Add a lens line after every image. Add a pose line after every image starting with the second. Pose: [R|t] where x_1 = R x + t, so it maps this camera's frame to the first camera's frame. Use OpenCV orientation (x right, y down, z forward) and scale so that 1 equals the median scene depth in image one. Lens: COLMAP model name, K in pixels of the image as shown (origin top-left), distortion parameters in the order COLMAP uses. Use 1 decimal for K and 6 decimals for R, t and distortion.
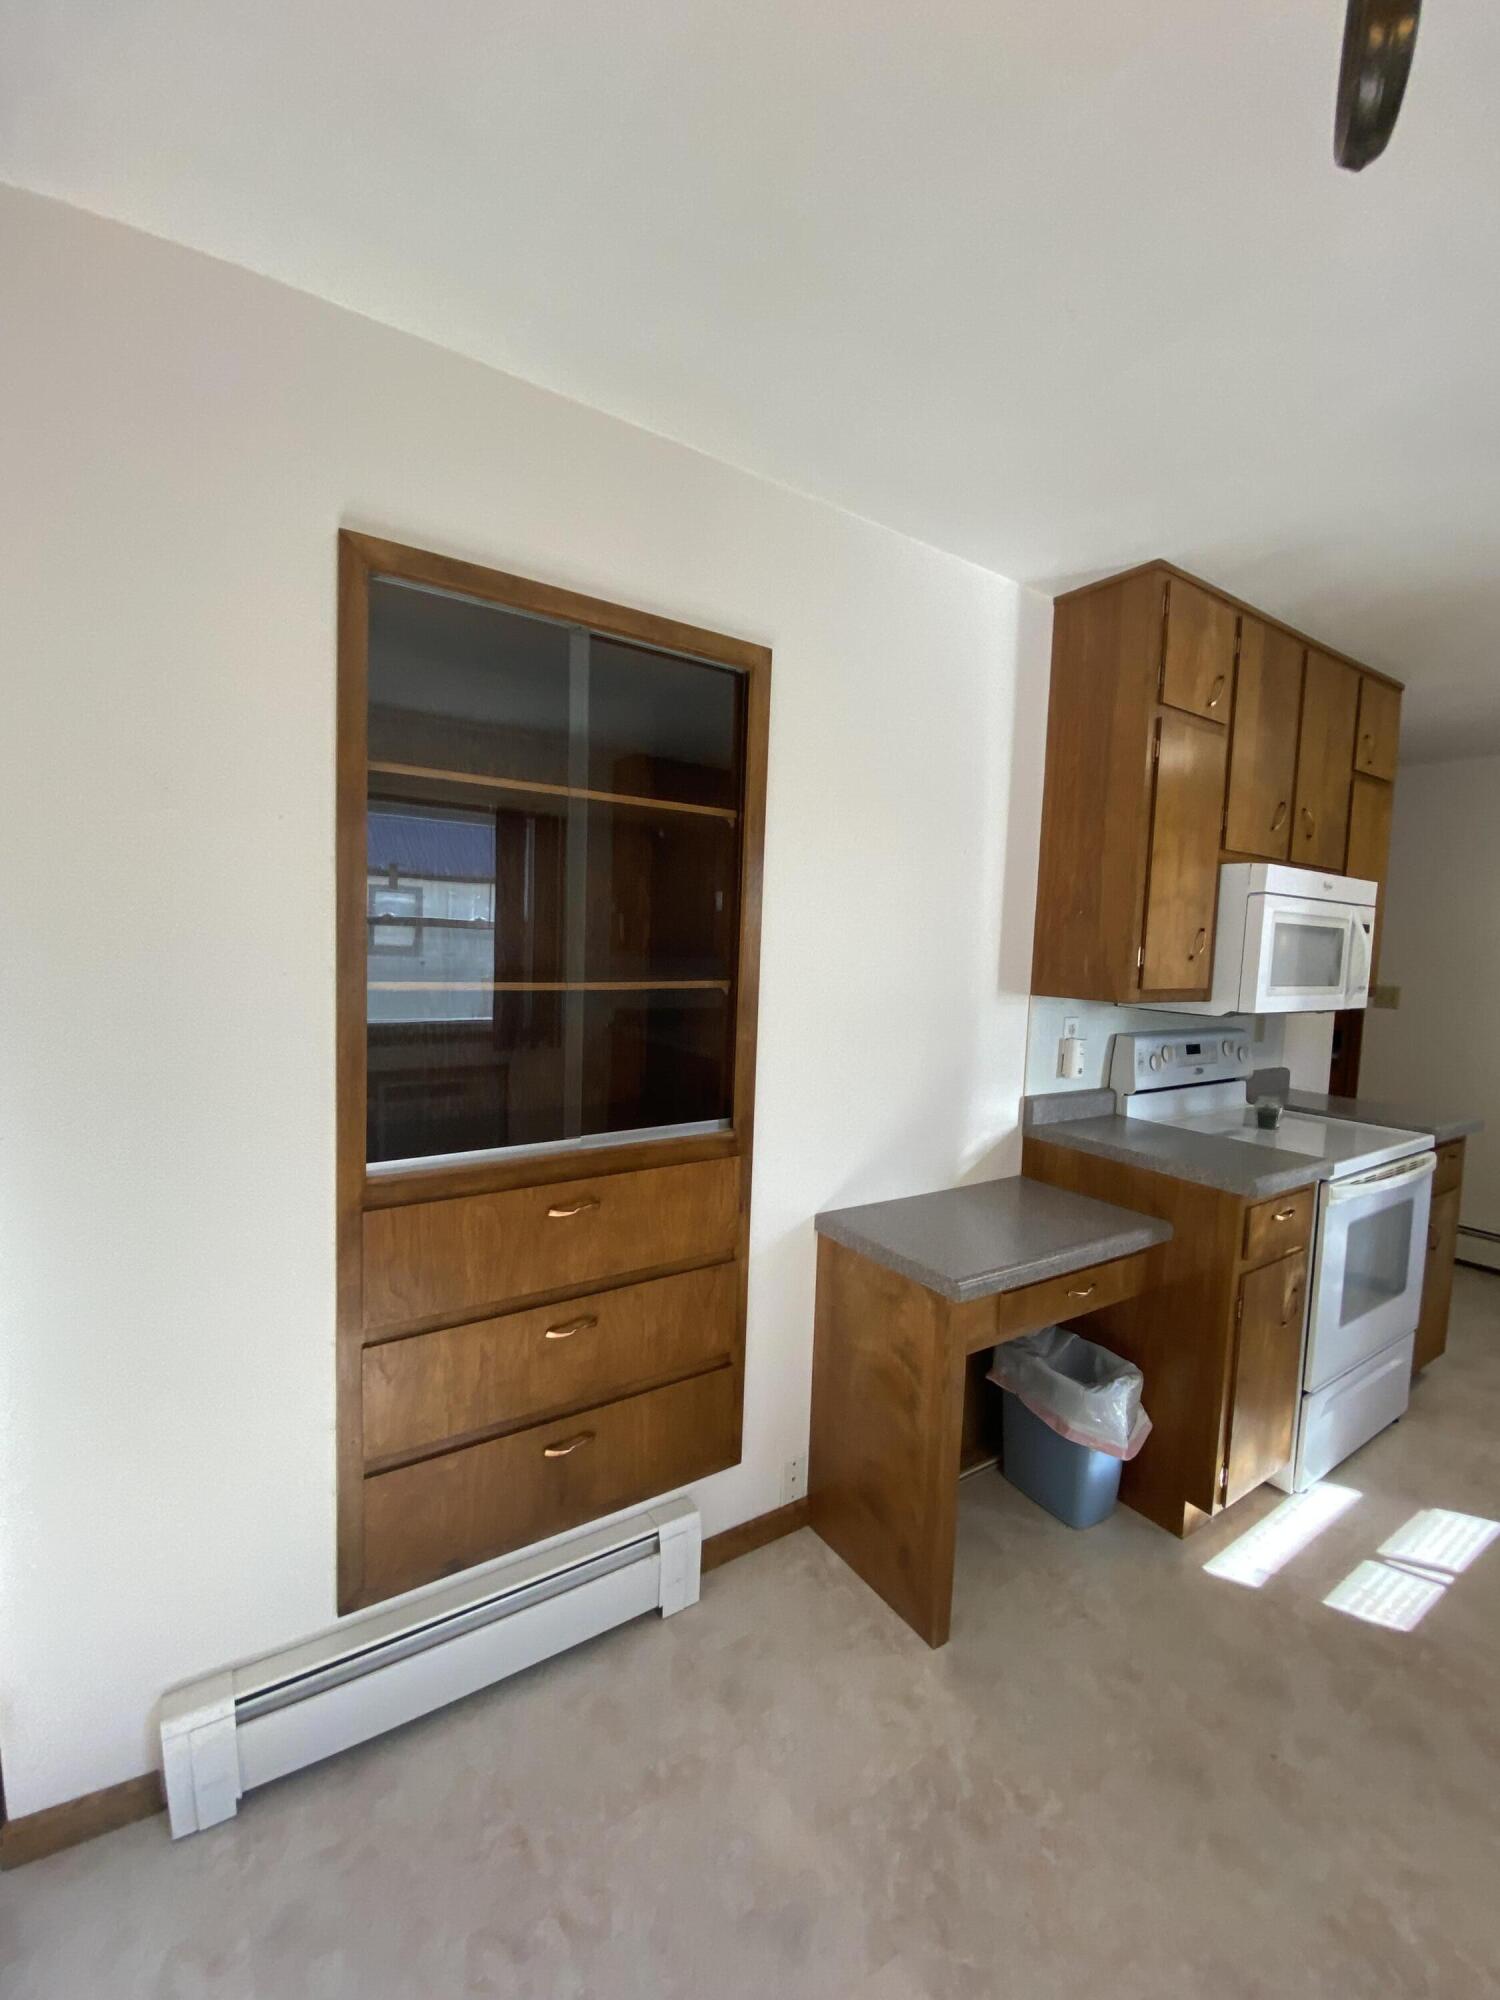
lens RADIAL K [[822.5, 0, 756.7], [0, 822.5, 997.8], [0, 0, 1]] dist [0.013577, -0.016751]
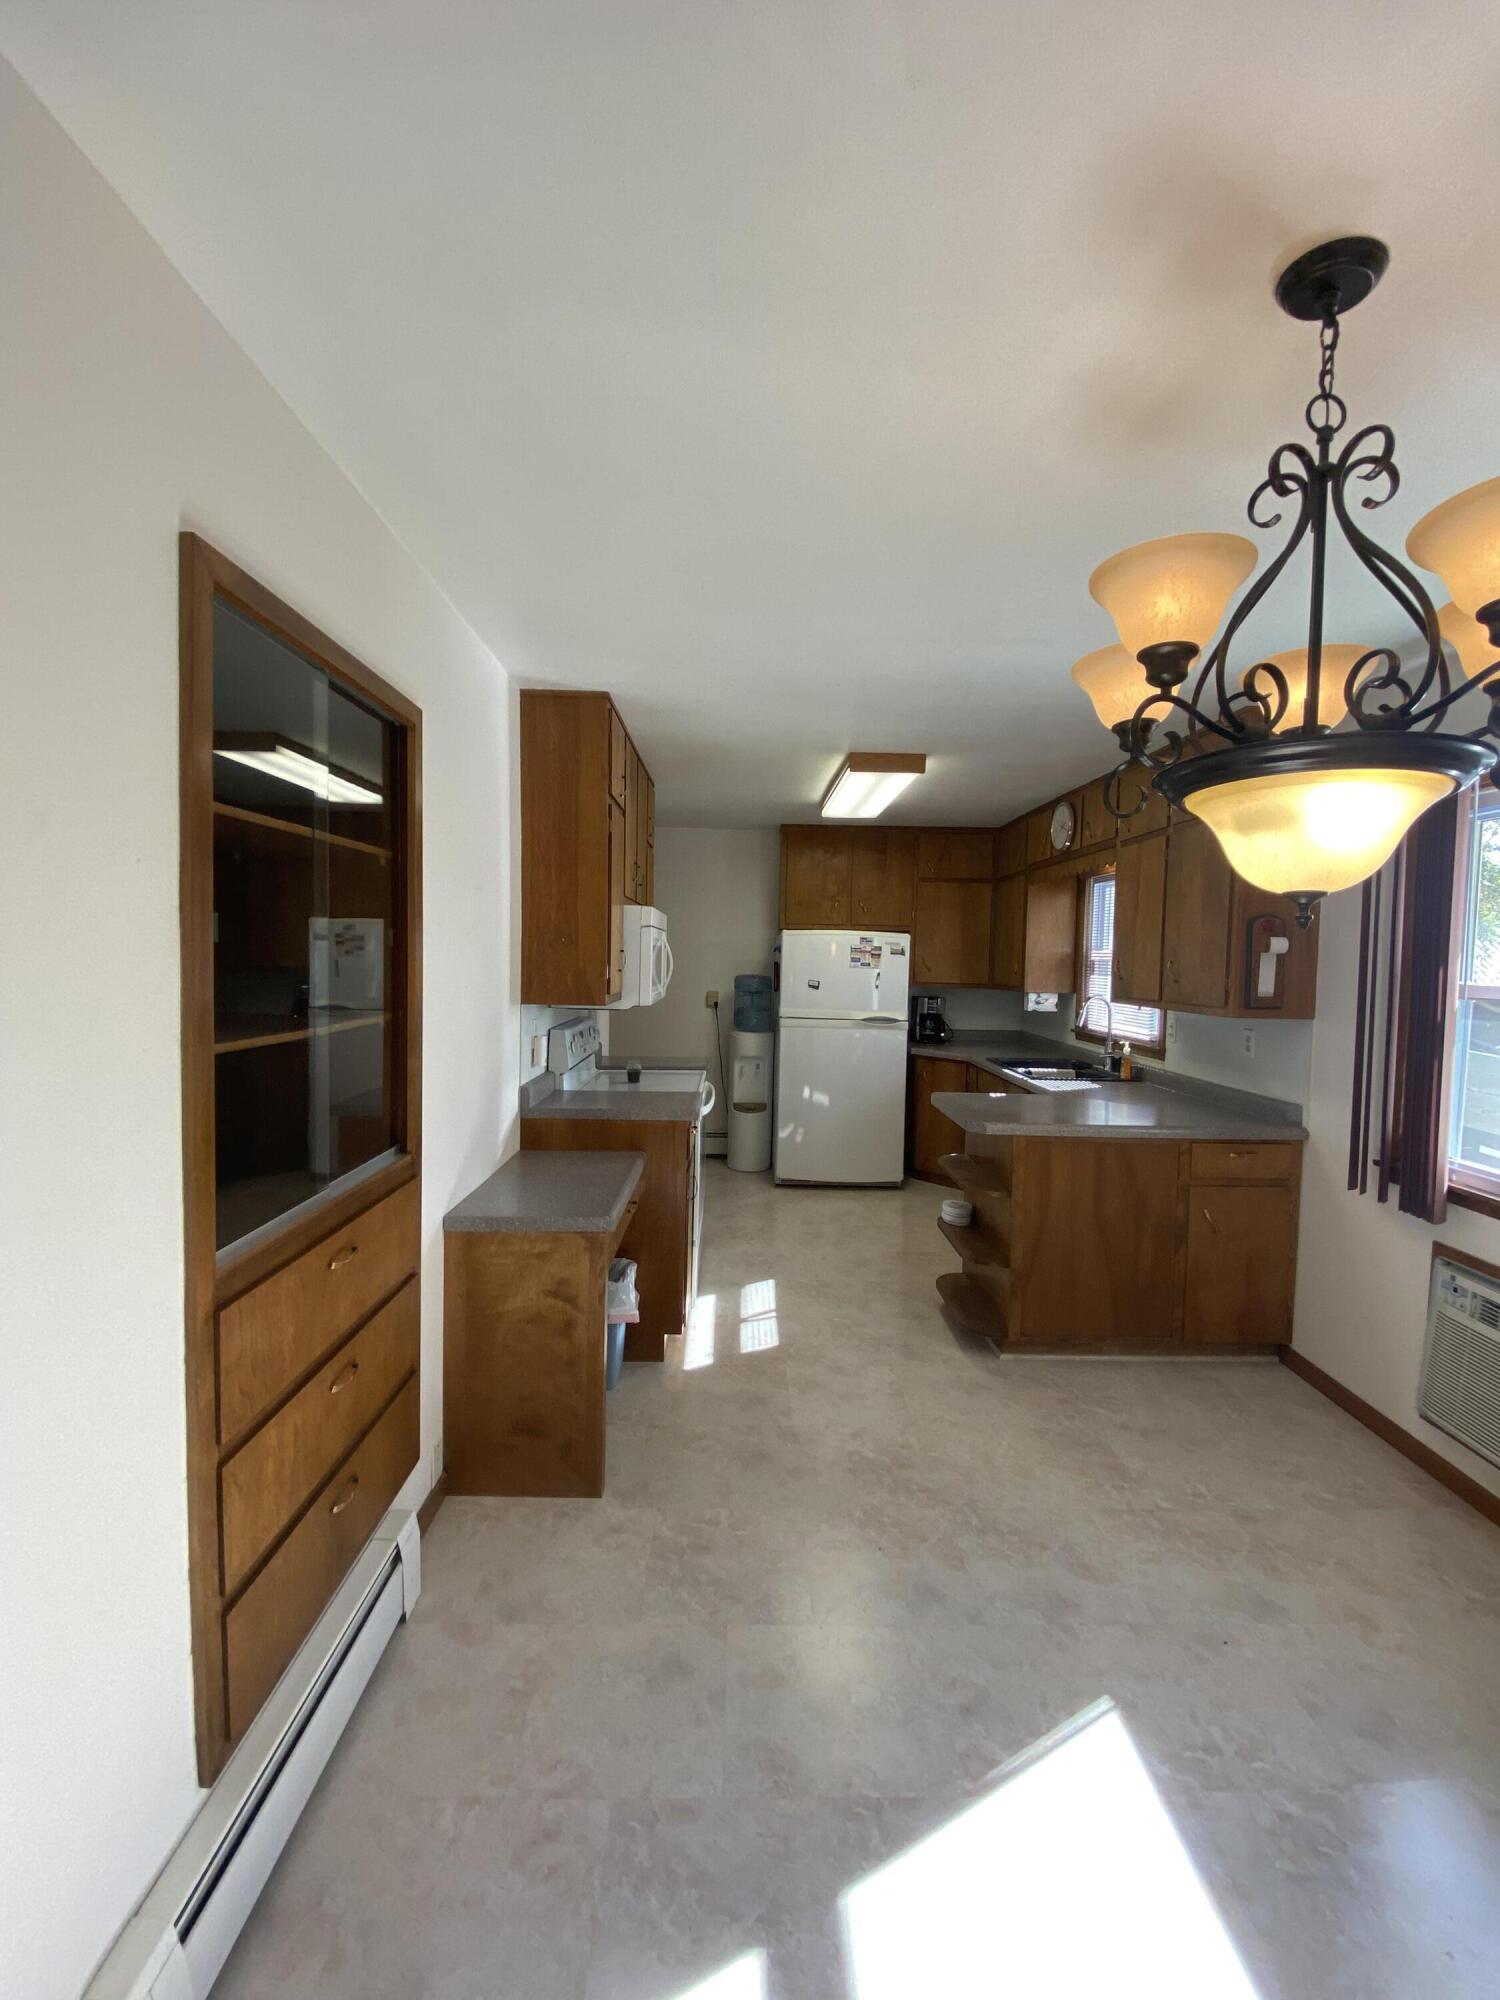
lens RADIAL K [[822.5, 0, 749.1], [0, 822.5, 994.0], [0, 0, 1]] dist [0.013577, -0.016751]
pose [[0.549169, -0.061444, 0.833449, -0.665989], [0.055989, 0.997758, 0.036665, -0.059116], [-0.833833, 0.026529, 0.551378, 0.032505]]
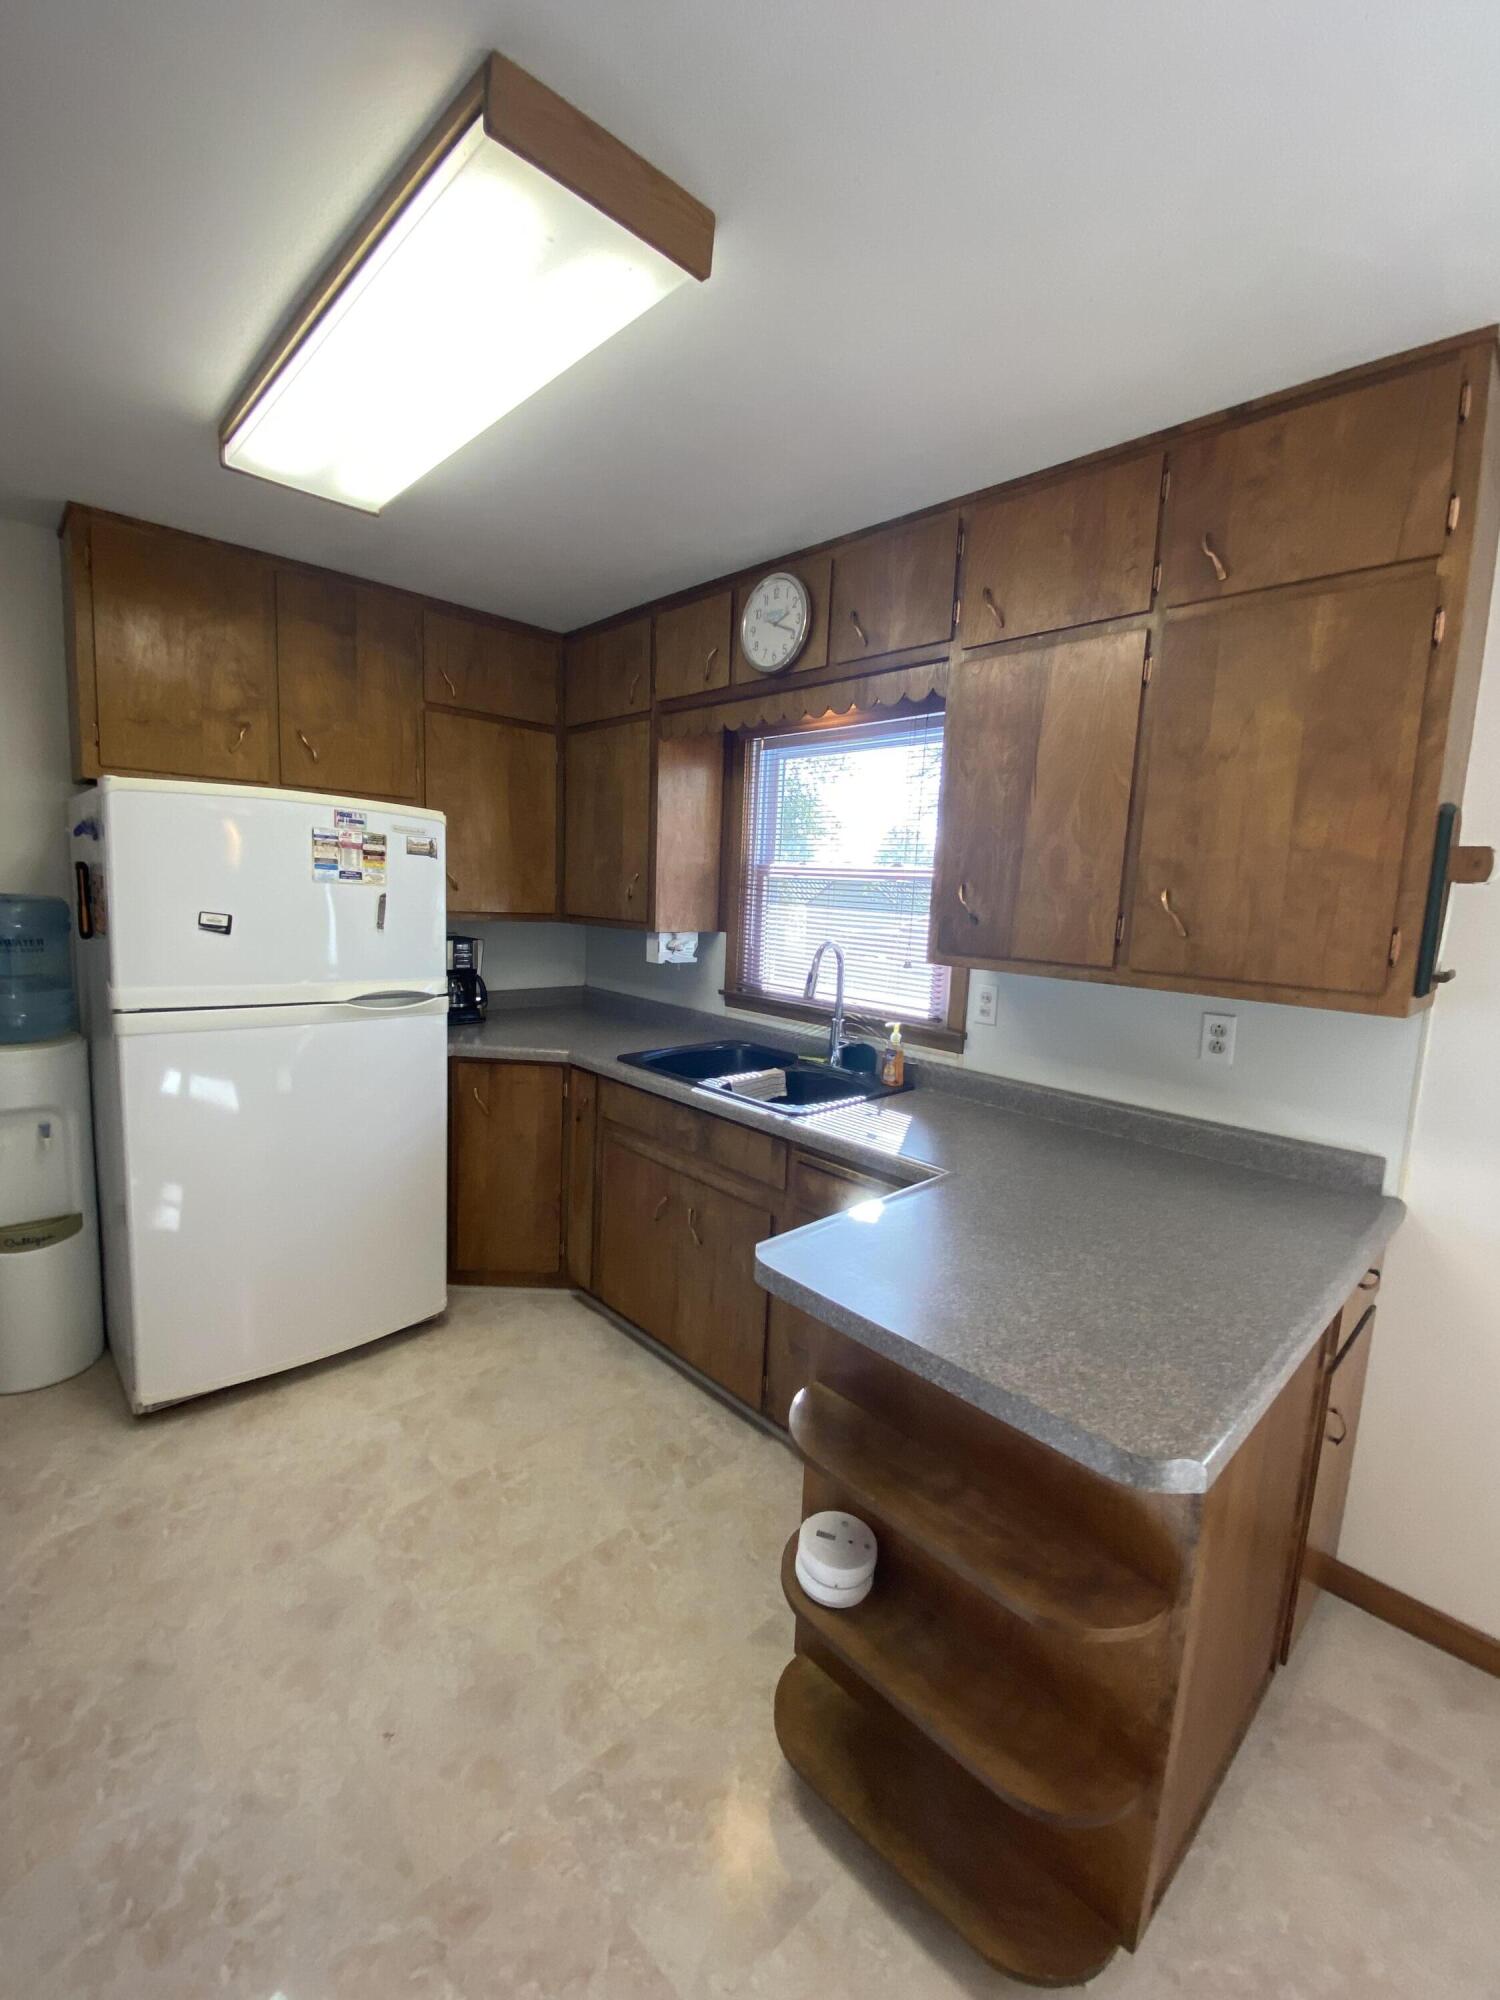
lens RADIAL K [[822.5, 0, 758.3], [0, 822.5, 995.9], [0, 0, 1]] dist [0.013577, -0.016751]
pose [[-0.174455, -0.171571, 0.969602, 0.563752], [0.015344, 0.984109, 0.176898, -0.065667], [-0.984546, 0.045739, -0.169051, 0.865698]]
